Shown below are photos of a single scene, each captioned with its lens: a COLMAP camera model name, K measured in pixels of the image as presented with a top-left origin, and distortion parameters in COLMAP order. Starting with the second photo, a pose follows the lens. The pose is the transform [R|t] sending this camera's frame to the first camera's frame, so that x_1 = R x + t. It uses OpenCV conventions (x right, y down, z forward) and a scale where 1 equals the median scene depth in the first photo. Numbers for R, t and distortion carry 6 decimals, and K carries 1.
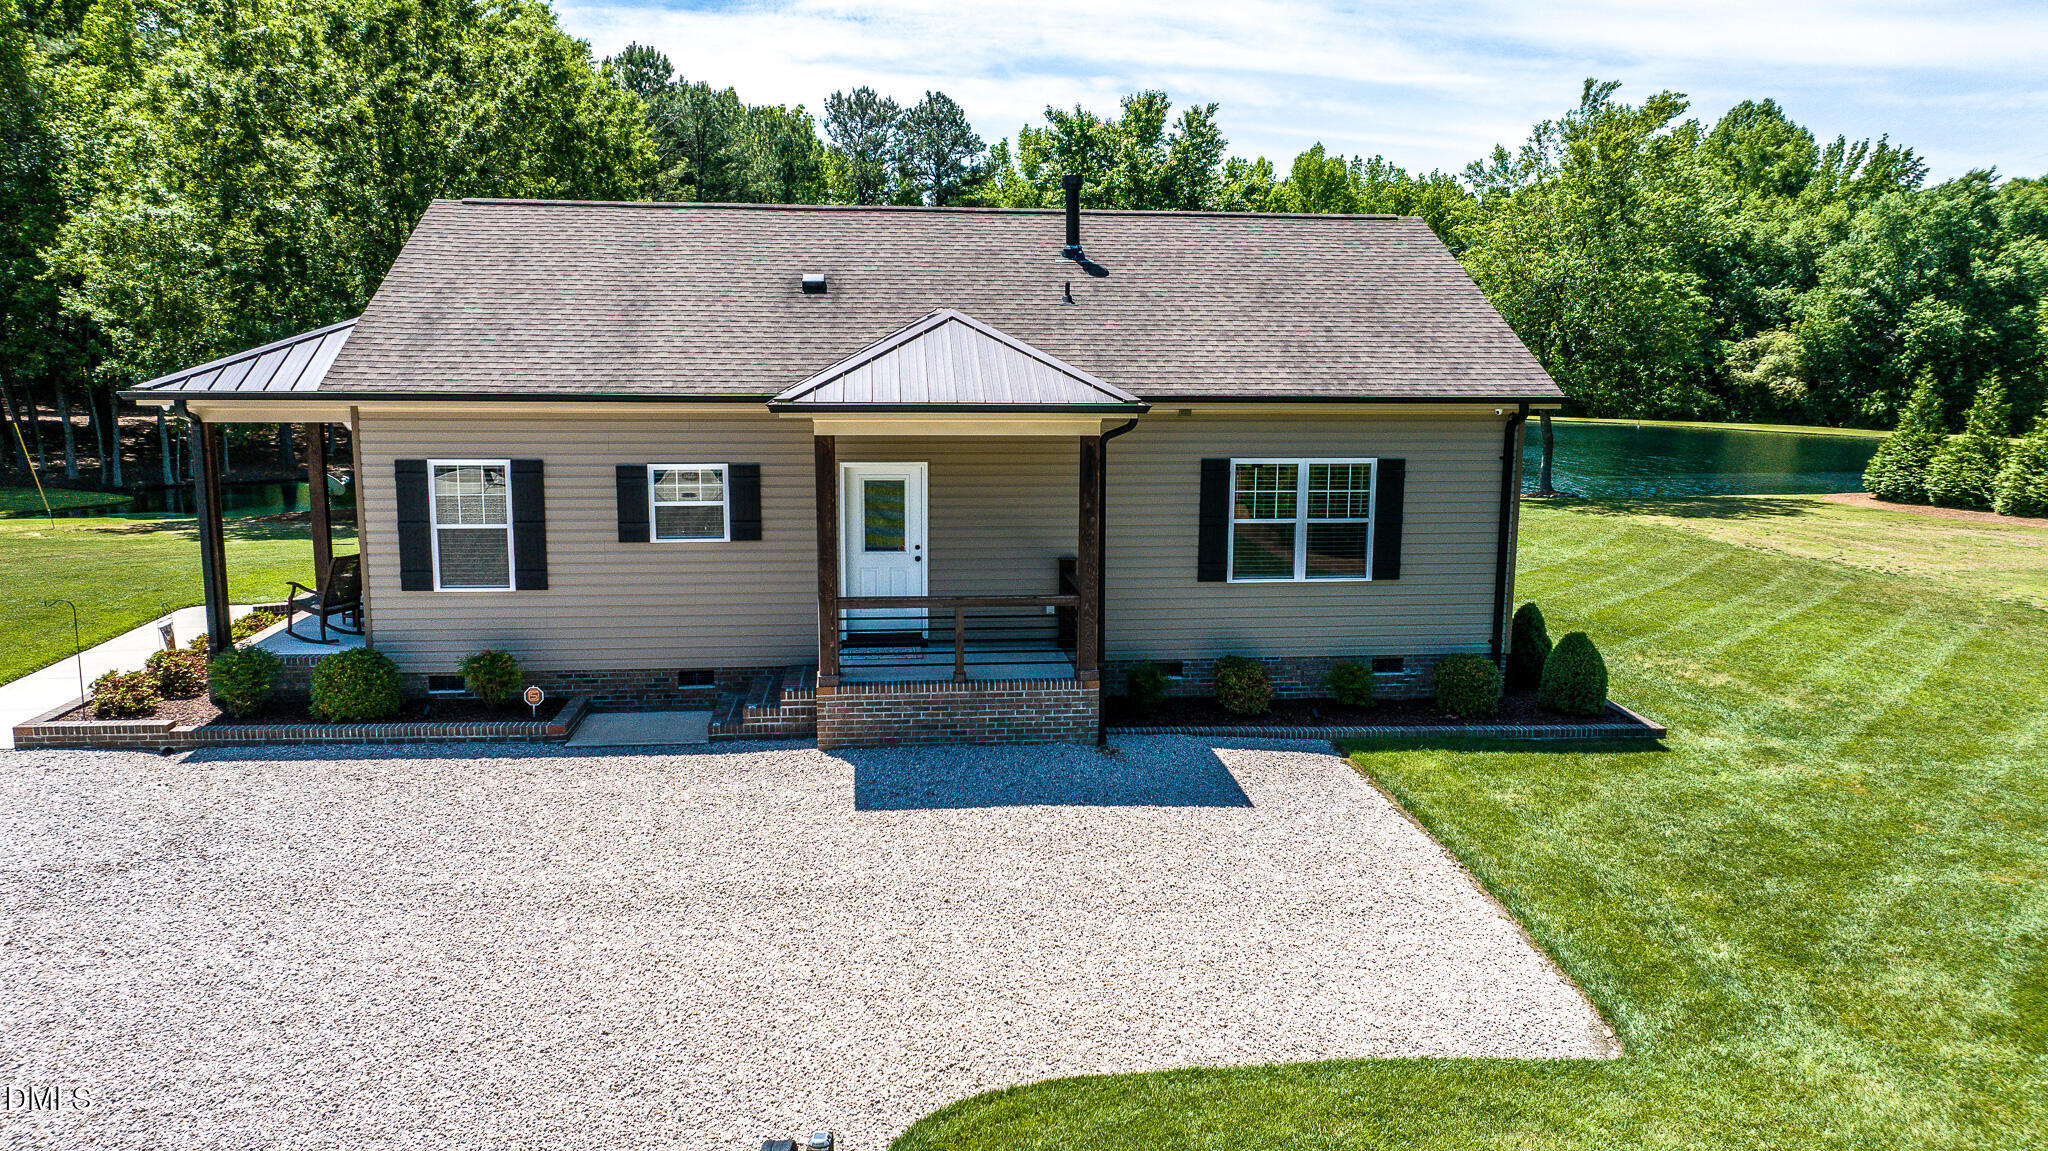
lens RADIAL K [[1422.8, 0, 1025.3], [0, 1422.8, 586.6], [0, 0, 1]] dist [-0.054657, 0.075499]
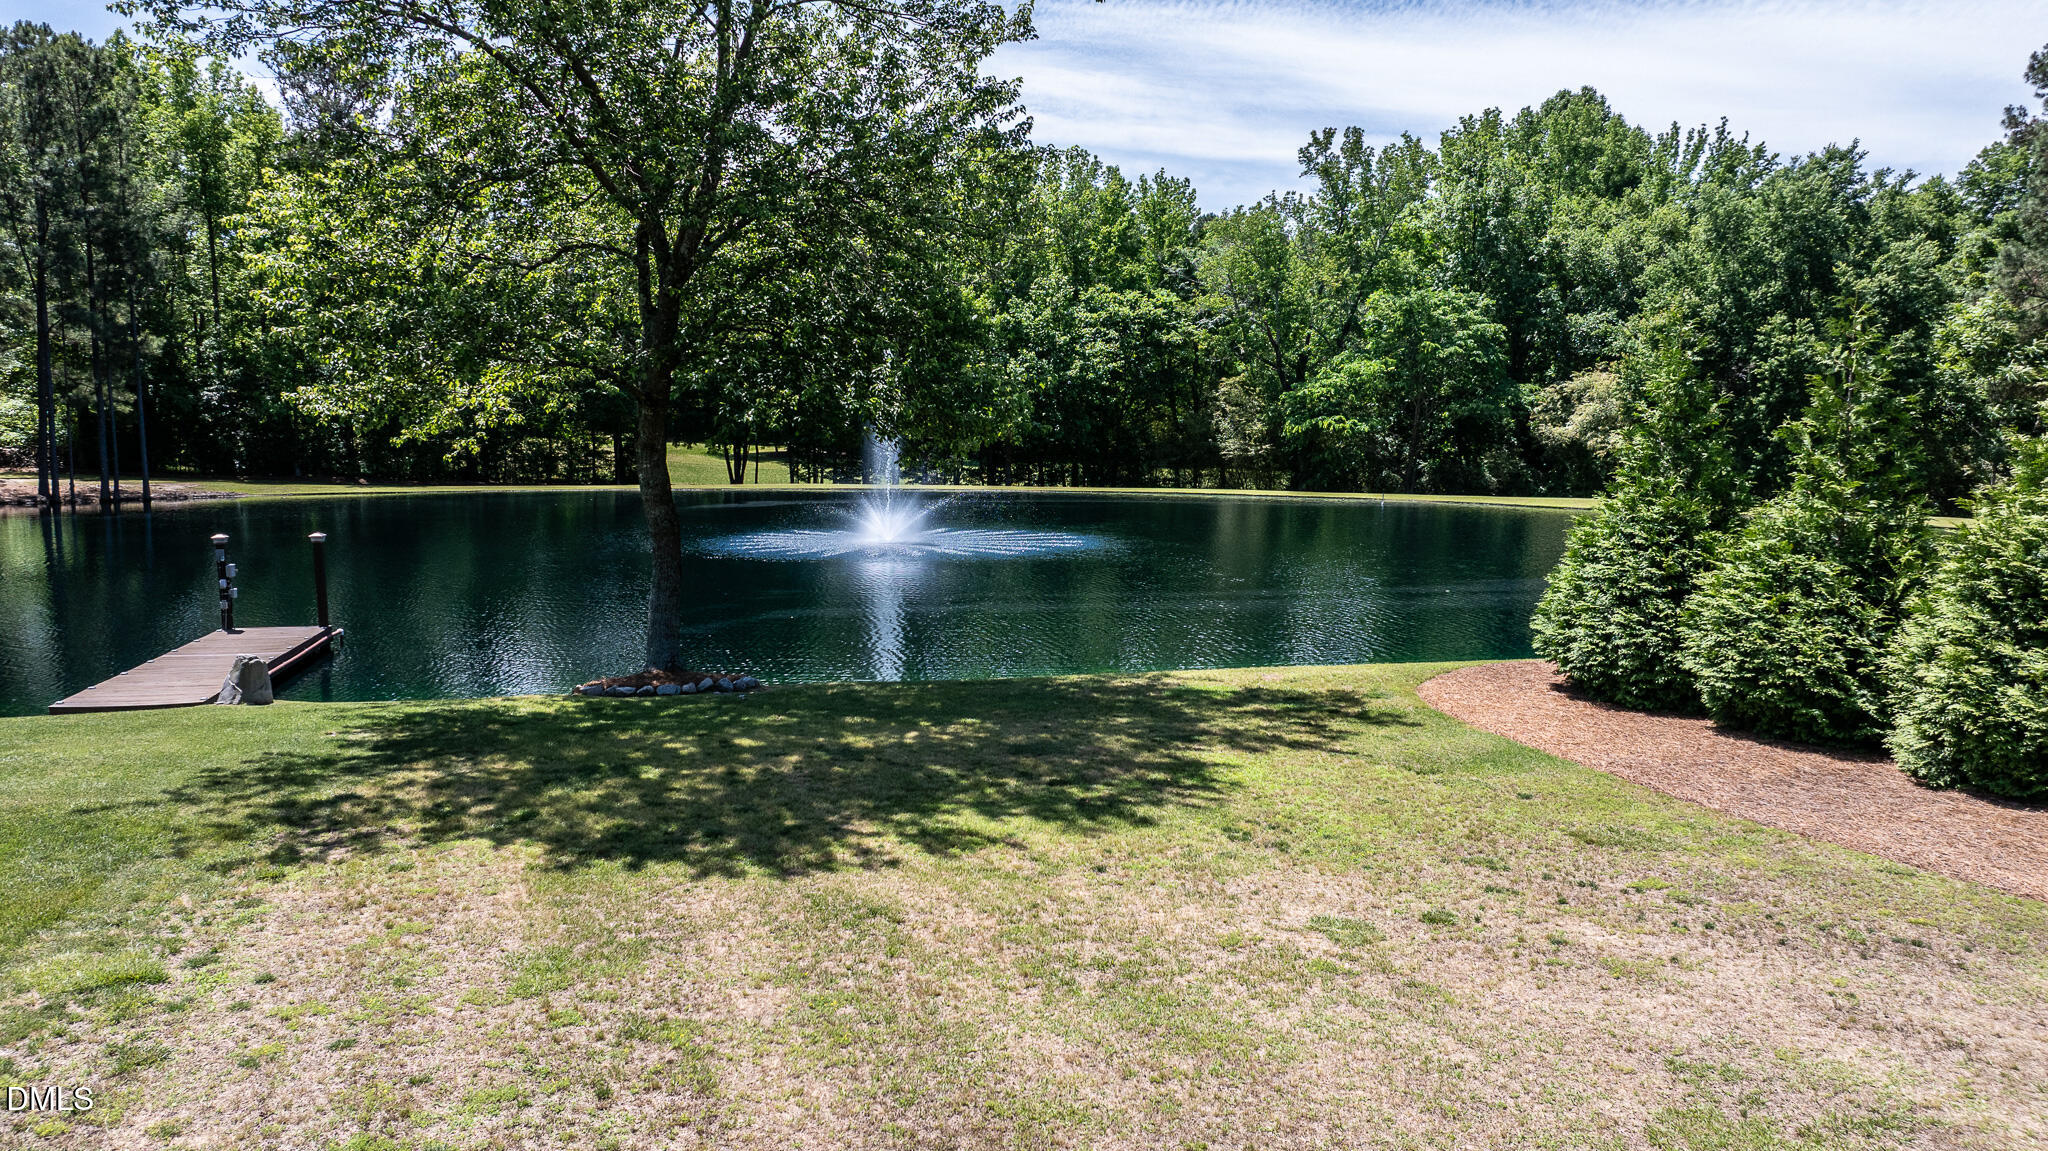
lens RADIAL K [[1476.1, 0, 1025.9], [0, 1476.1, 567.6], [0, 0, 1]] dist [-0.038686, 0.054010]
pose [[0.997764, -0.011080, 0.065913, 0.189925], [0.016033, 0.997047, -0.075099, -0.028291], [-0.064886, 0.075987, 0.994995, 0.274755]]
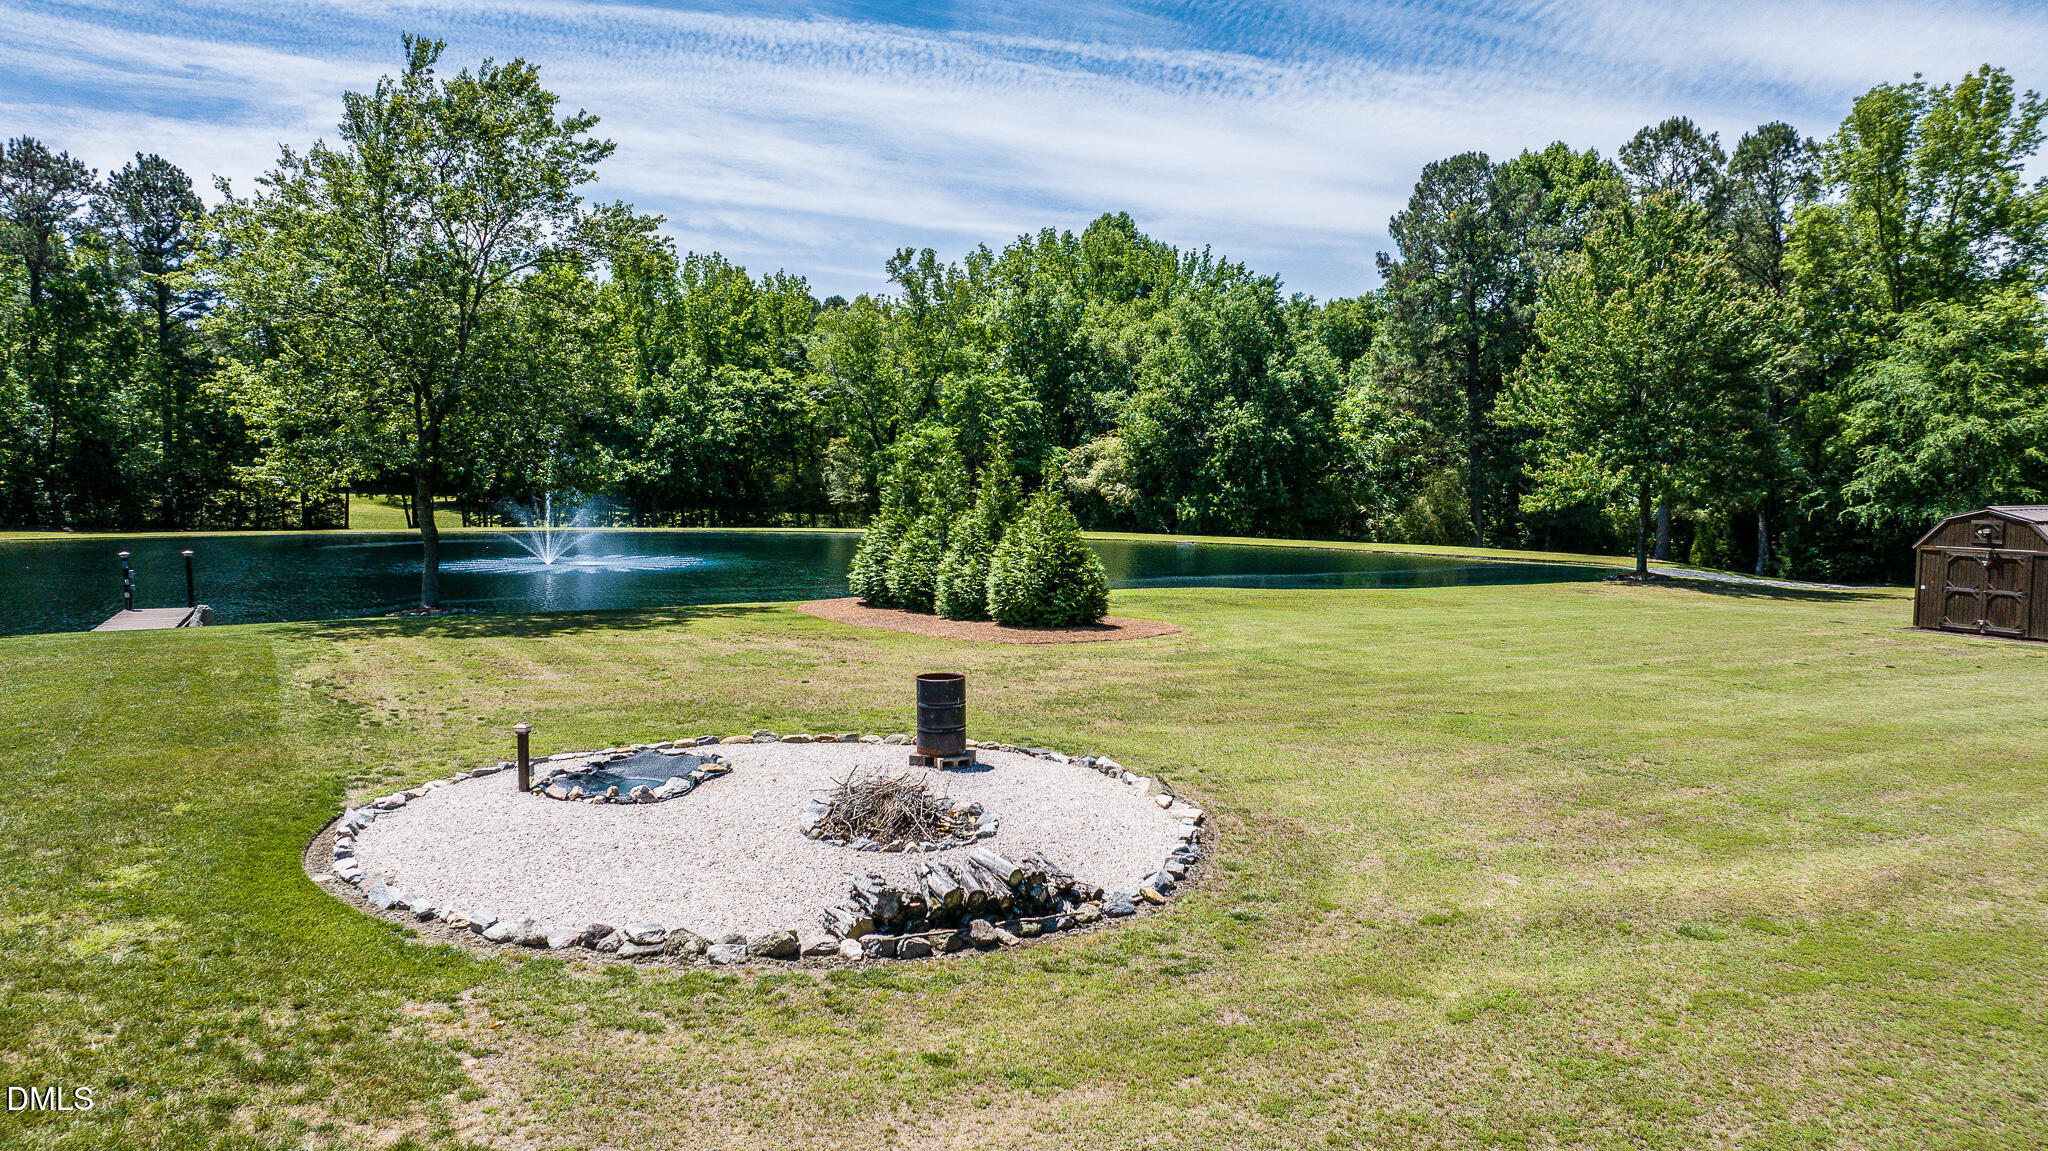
lens RADIAL K [[1432.9, 0, 1020.6], [0, 1432.9, 506.2], [0, 0, 1]] dist [-0.008404, -0.000616]
pose [[0.957626, -0.013028, 0.287720, 0.194853], [0.055451, 0.988627, -0.139793, -0.001009], [-0.282627, 0.149824, 0.947457, 0.099590]]
